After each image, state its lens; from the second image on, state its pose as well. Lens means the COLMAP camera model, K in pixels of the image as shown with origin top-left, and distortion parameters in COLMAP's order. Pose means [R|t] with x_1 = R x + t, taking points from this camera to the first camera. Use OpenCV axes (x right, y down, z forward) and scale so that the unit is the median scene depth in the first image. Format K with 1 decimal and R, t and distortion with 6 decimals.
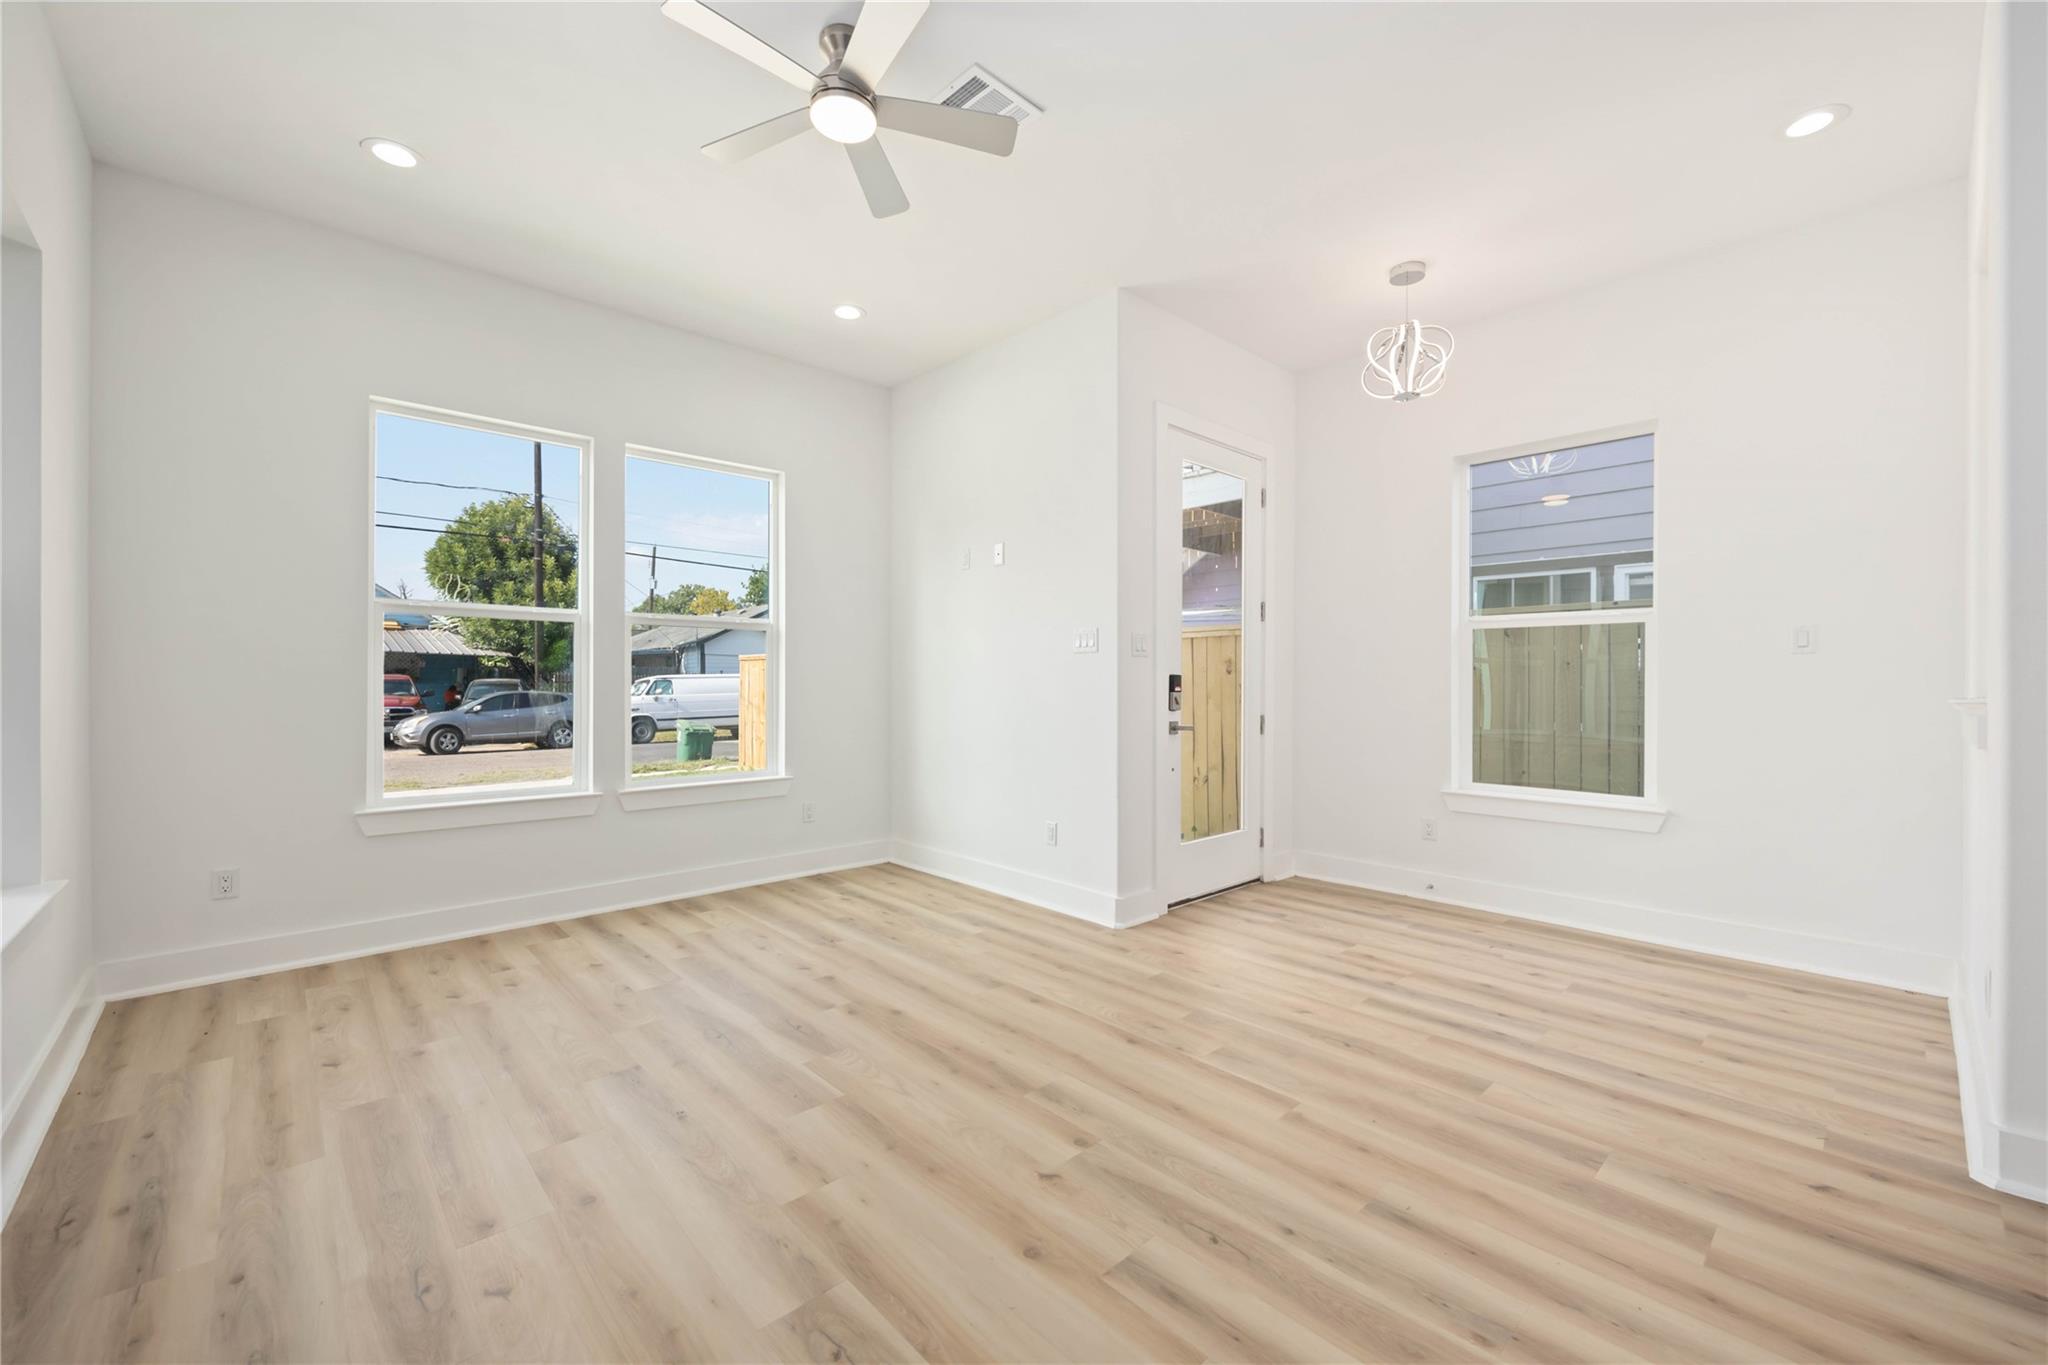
lens RADIAL K [[821.0, 0, 1029.8], [0, 821.0, 686.3], [0, 0, 1]] dist [-0.001543, -0.000187]
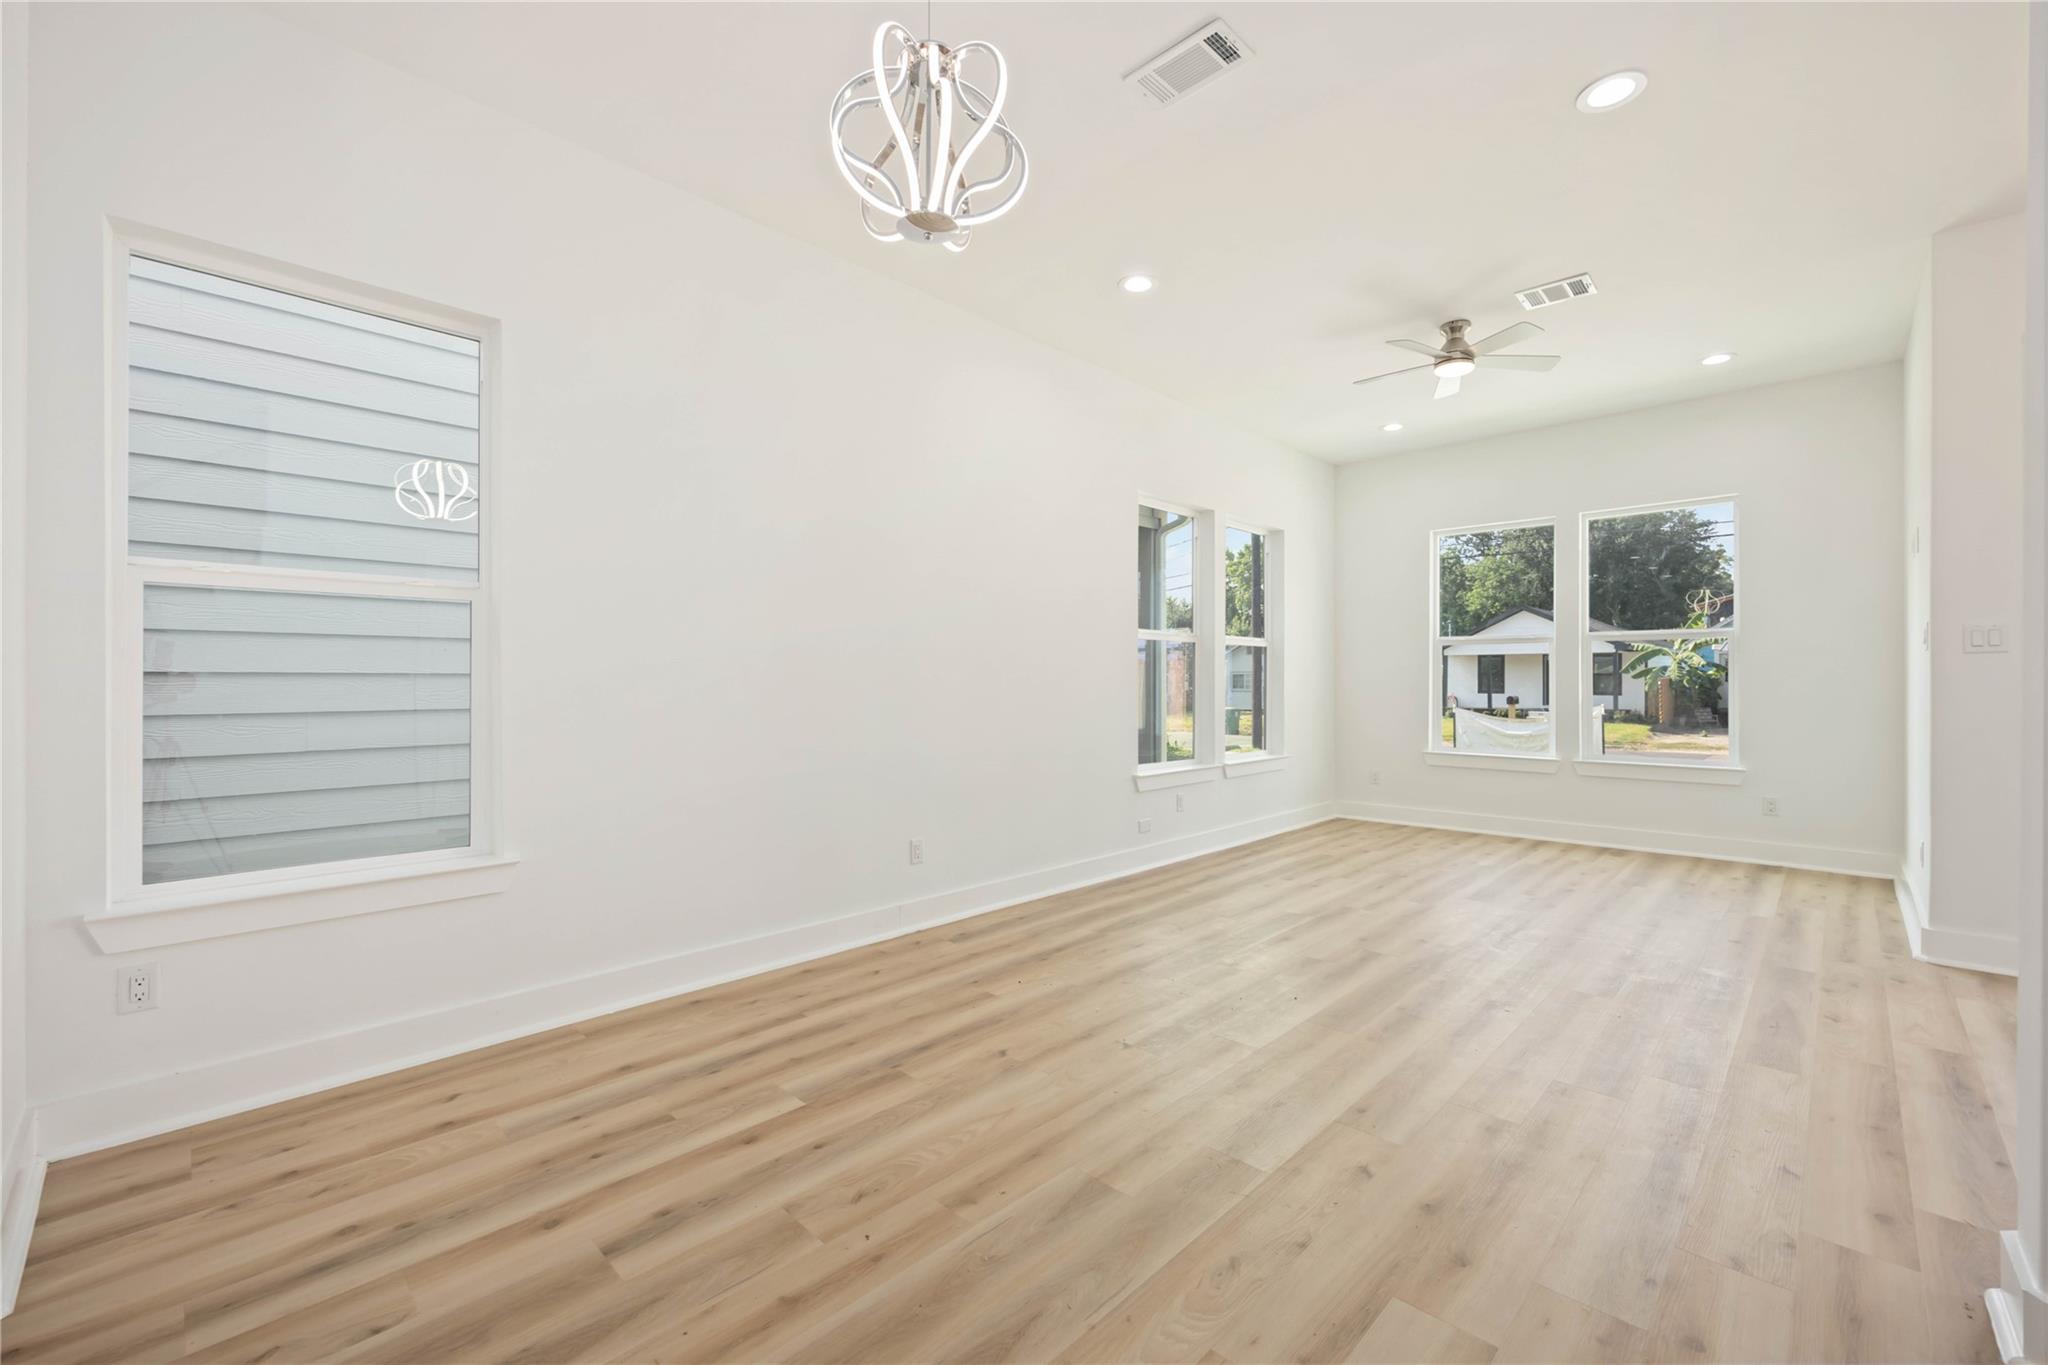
lens RADIAL K [[836.6, 0, 1032.0], [0, 836.6, 682.1], [0, 0, 1]] dist [0.000378, -0.000080]
pose [[0.048335, -0.002053, -0.998829, 0.977081], [-0.004756, 0.999986, -0.002286, 0.000657], [0.998820, 0.004861, 0.048324, -0.004610]]
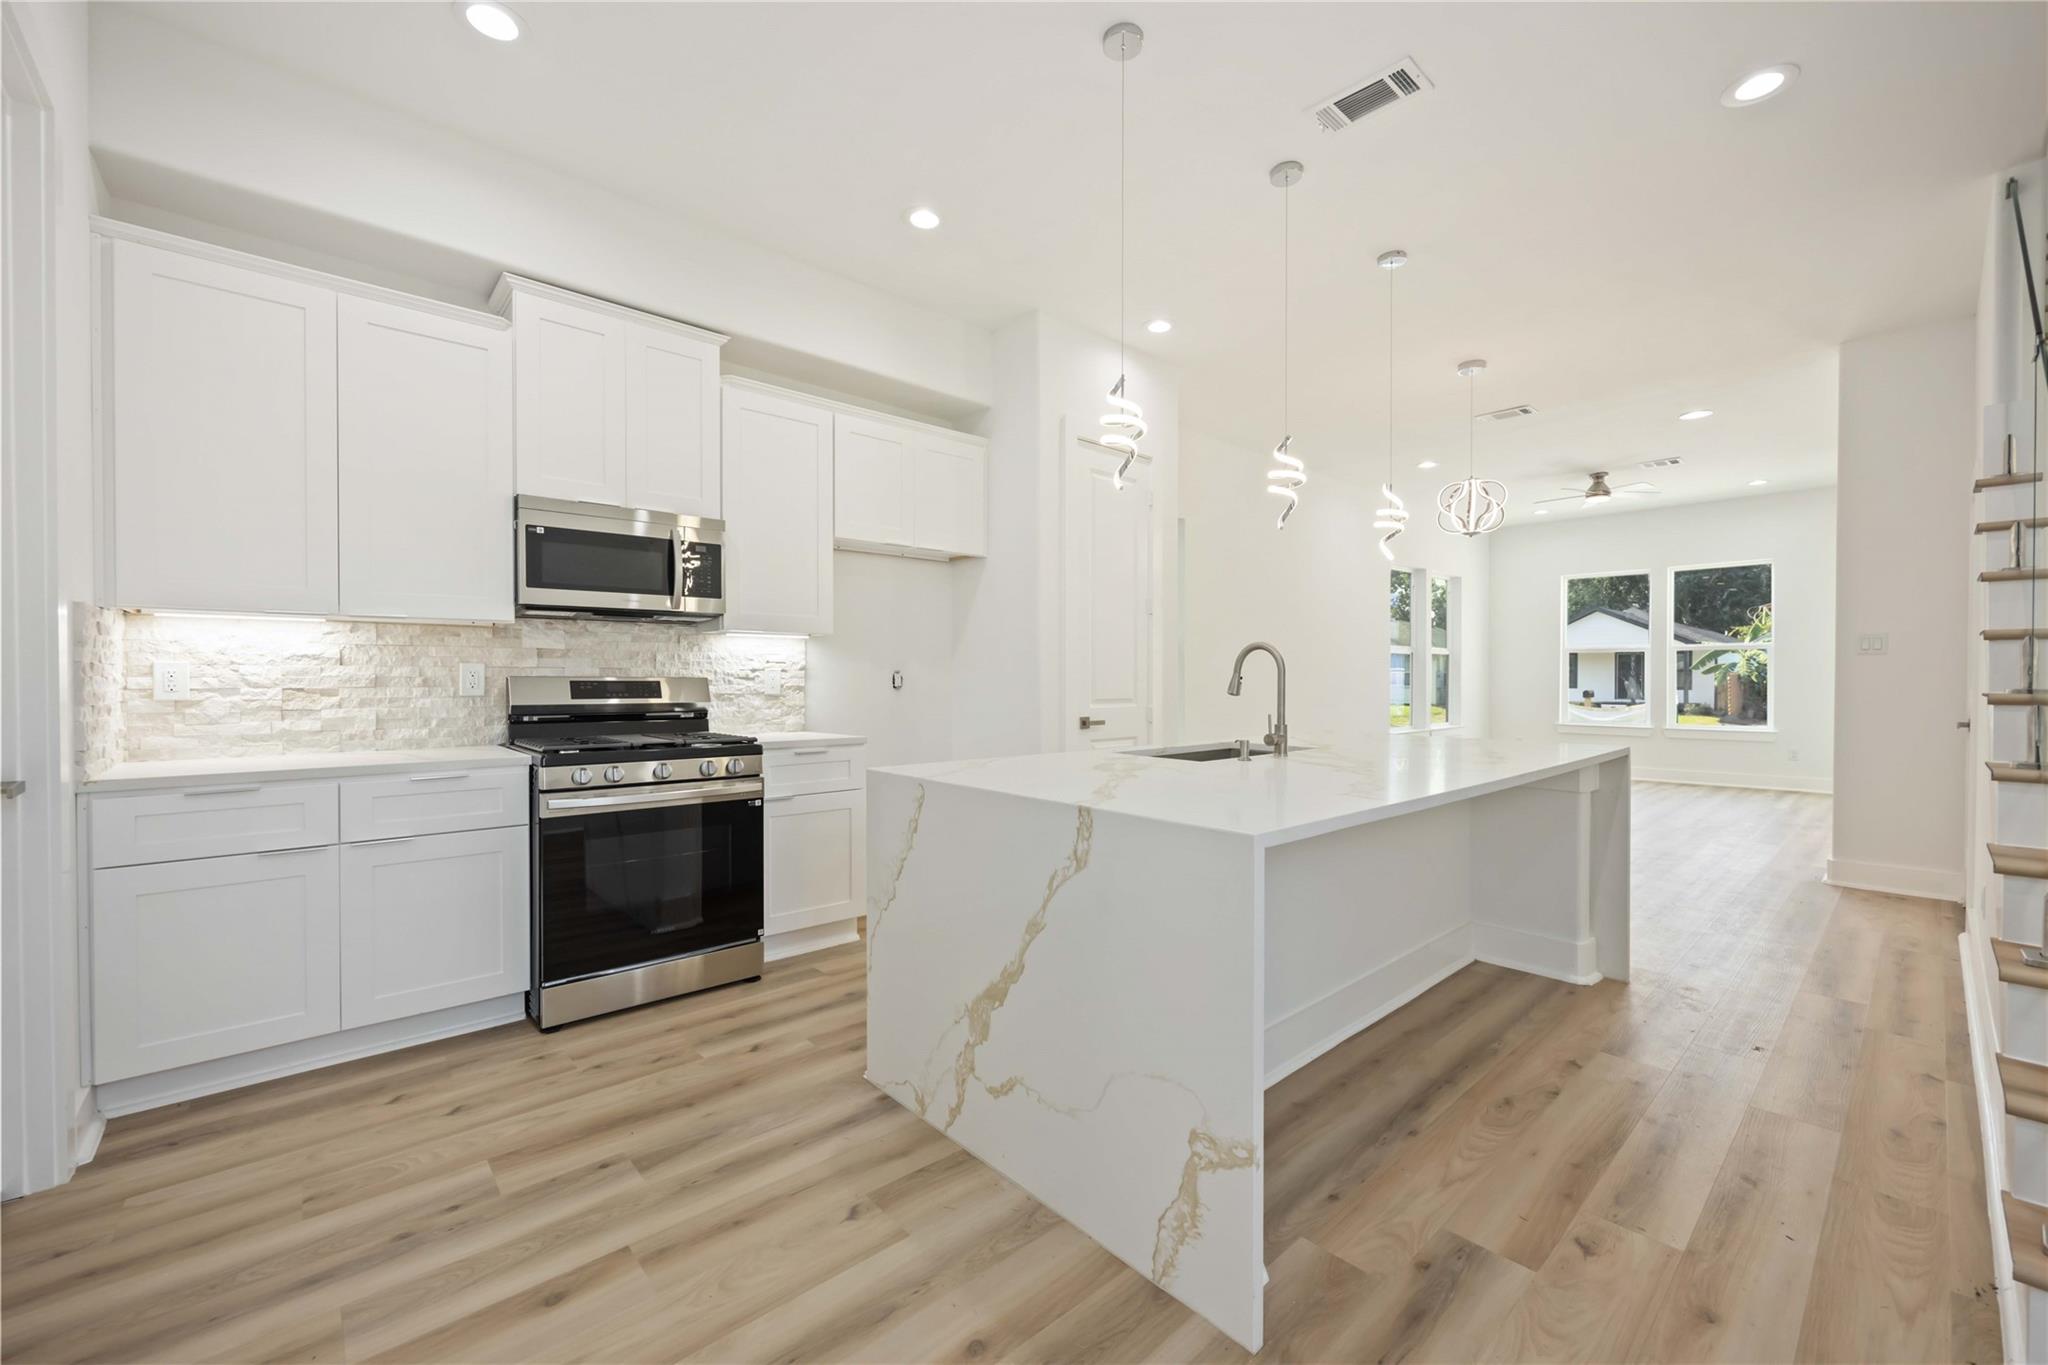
lens RADIAL K [[814.3, 0, 1024.0], [0, 814.3, 682.5], [0, 0, 1]] dist [-0.002449, -0.000119]
pose [[-0.024334, 0.004078, -0.999696, 1.852368], [-0.004900, 0.999979, 0.004198, 0.005616], [0.999692, 0.005001, -0.024314, -0.704531]]
